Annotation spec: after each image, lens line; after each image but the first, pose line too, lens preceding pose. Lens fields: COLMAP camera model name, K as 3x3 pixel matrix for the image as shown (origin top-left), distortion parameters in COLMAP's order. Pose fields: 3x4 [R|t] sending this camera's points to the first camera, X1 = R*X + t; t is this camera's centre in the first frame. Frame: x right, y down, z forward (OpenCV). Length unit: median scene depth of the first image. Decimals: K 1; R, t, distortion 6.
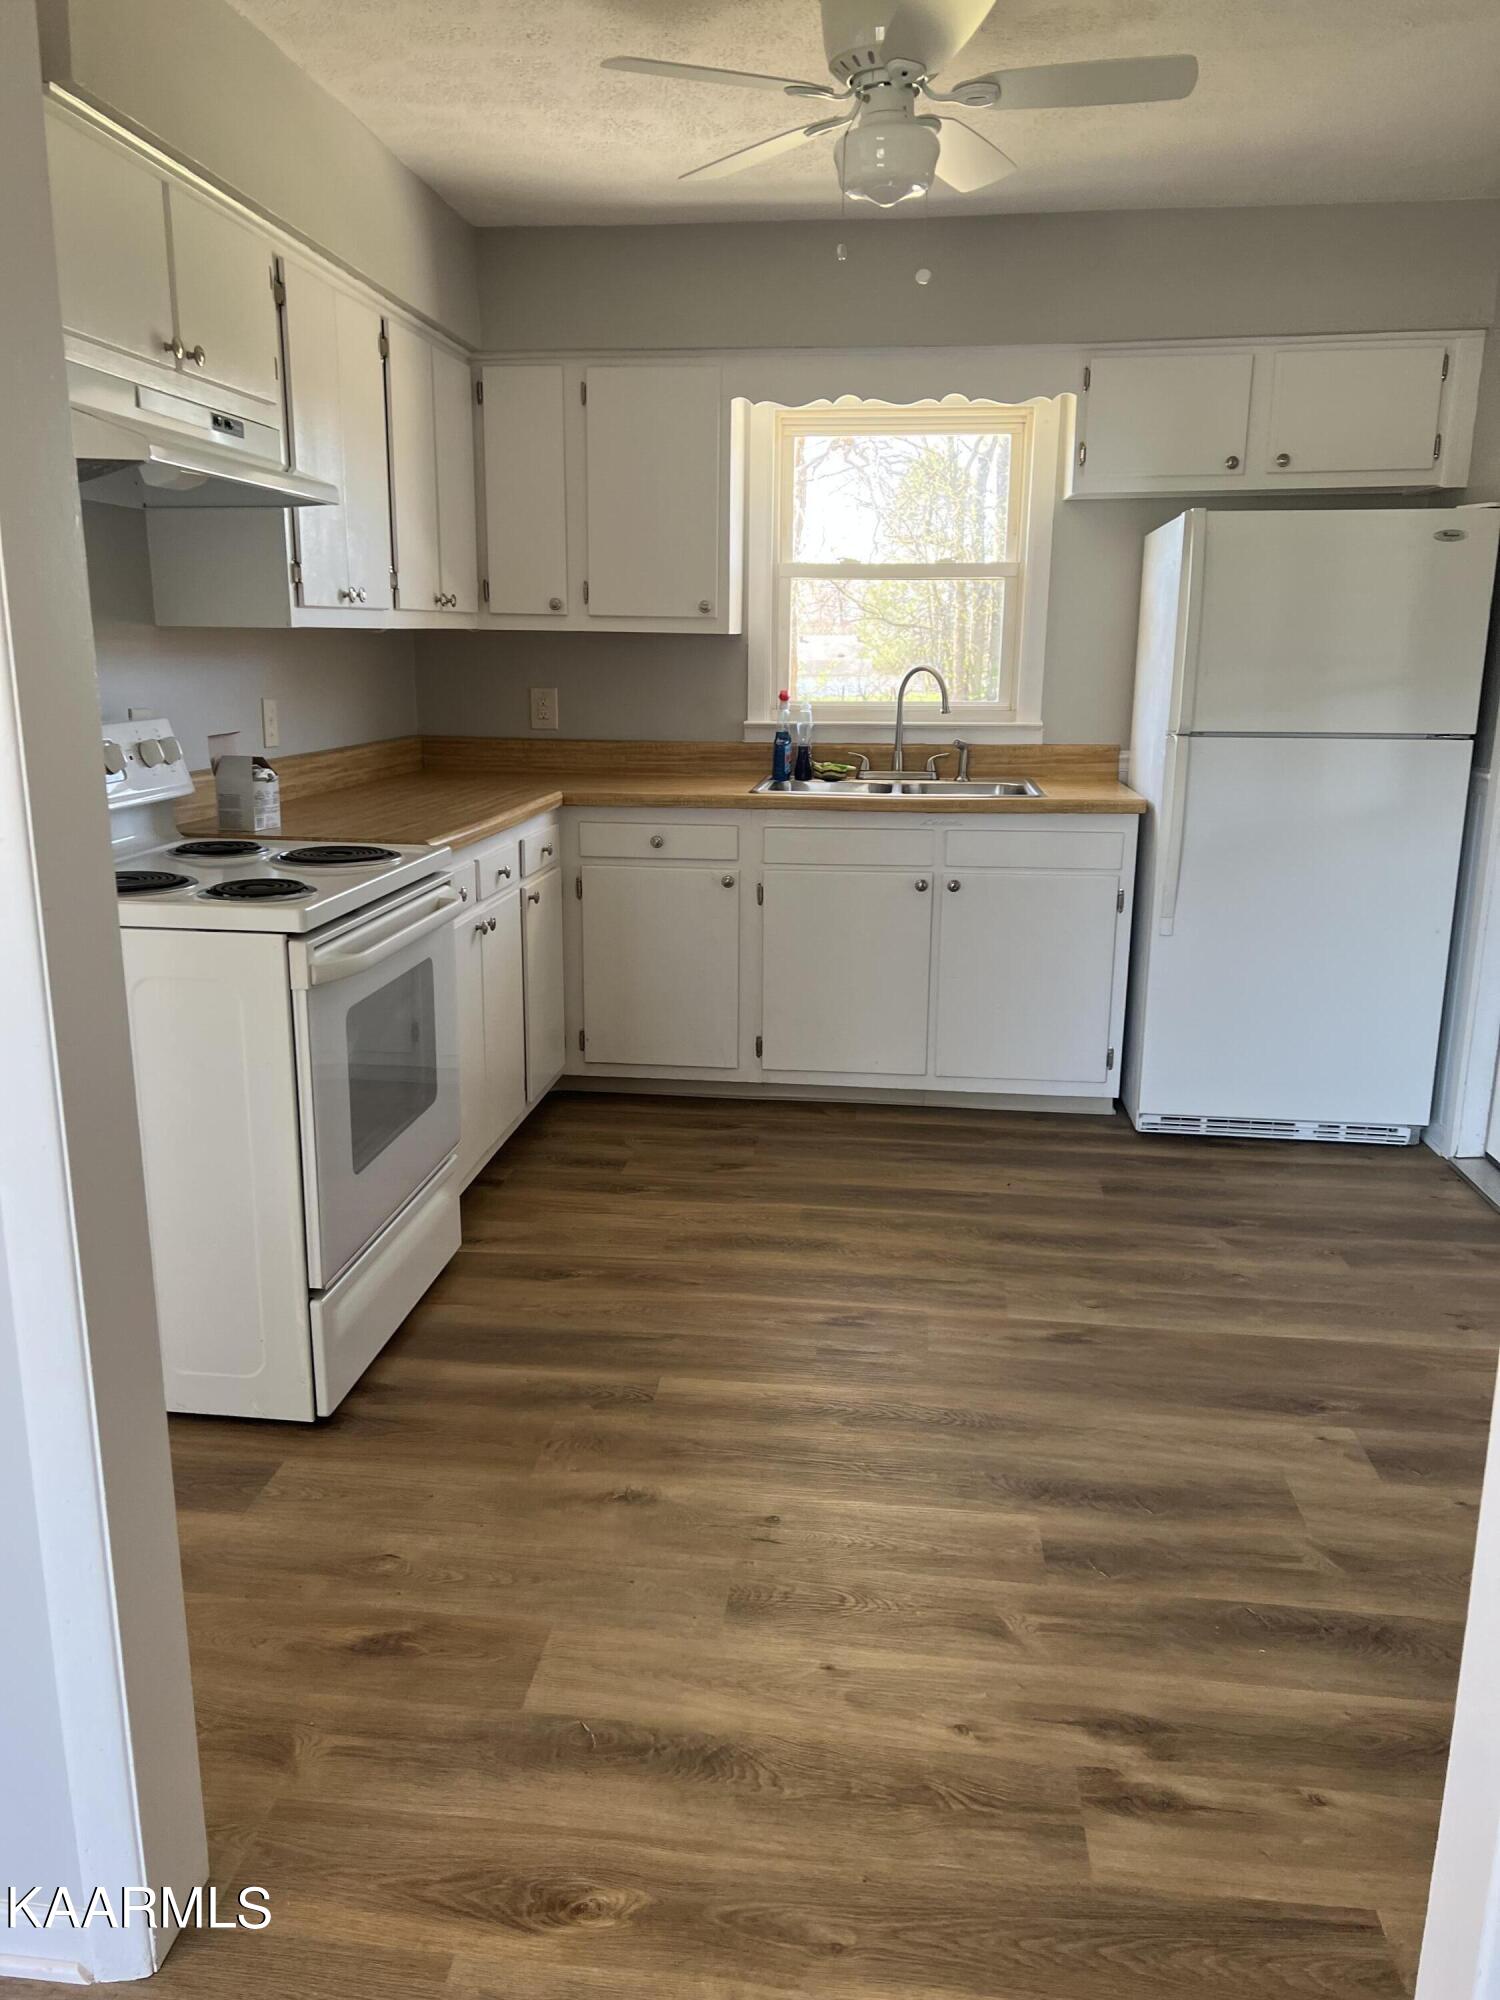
lens RADIAL K [[1470.6, 0, 750.0], [0, 1470.6, 1000.0], [0, 0, 1]] dist [0.099835, -0.147185]
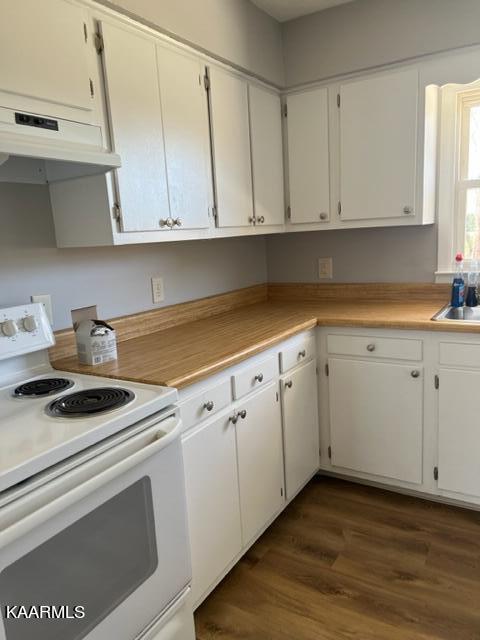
lens RADIAL K [[471.7, 0, 240.8], [0, 471.7, 323.0], [0, 0, 1]] dist [0.099845, -0.146492]
pose [[0.901901, 0.019585, -0.431500, 0.045993], [-0.037575, 0.998742, -0.033207, -0.134337], [0.430306, 0.046163, 0.901502, 0.520987]]
